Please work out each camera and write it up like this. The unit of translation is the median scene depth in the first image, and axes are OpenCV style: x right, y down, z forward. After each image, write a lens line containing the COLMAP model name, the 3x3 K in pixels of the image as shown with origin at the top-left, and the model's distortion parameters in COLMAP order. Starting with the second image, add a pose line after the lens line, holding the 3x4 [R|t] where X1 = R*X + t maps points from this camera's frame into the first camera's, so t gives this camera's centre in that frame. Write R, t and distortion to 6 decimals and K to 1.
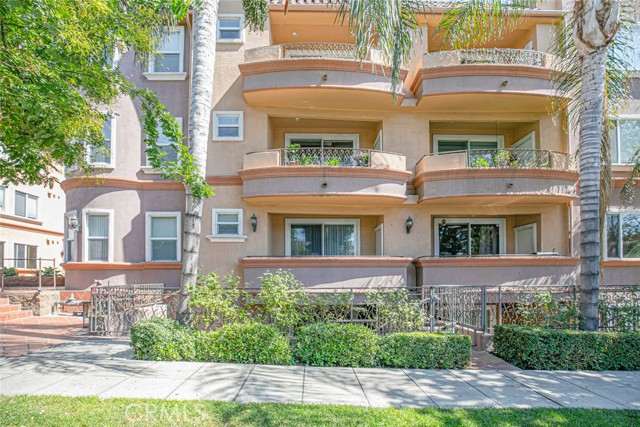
lens RADIAL K [[291.5, 0, 307.0], [0, 291.5, 274.8], [0, 0, 1]] dist [-0.023816, 0.005419]
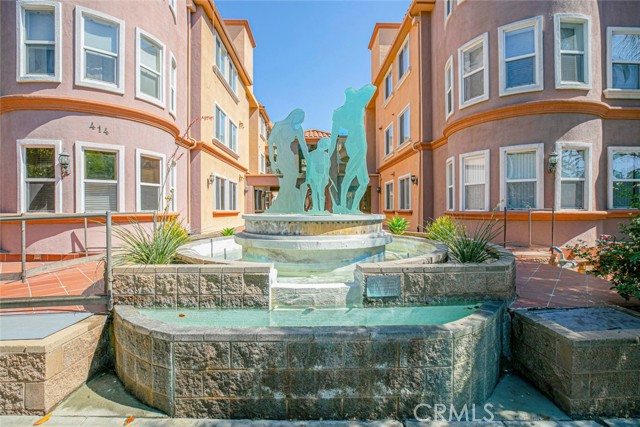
lens RADIAL K [[291.5, 0, 325.5], [0, 291.5, 211.6], [0, 0, 1]] dist [-0.023816, 0.005419]
pose [[0.999725, -0.000556, 0.023458, -1.396724], [0.000374, 0.999970, 0.007779, -0.048588], [-0.023461, -0.007768, 0.999695, 0.245903]]
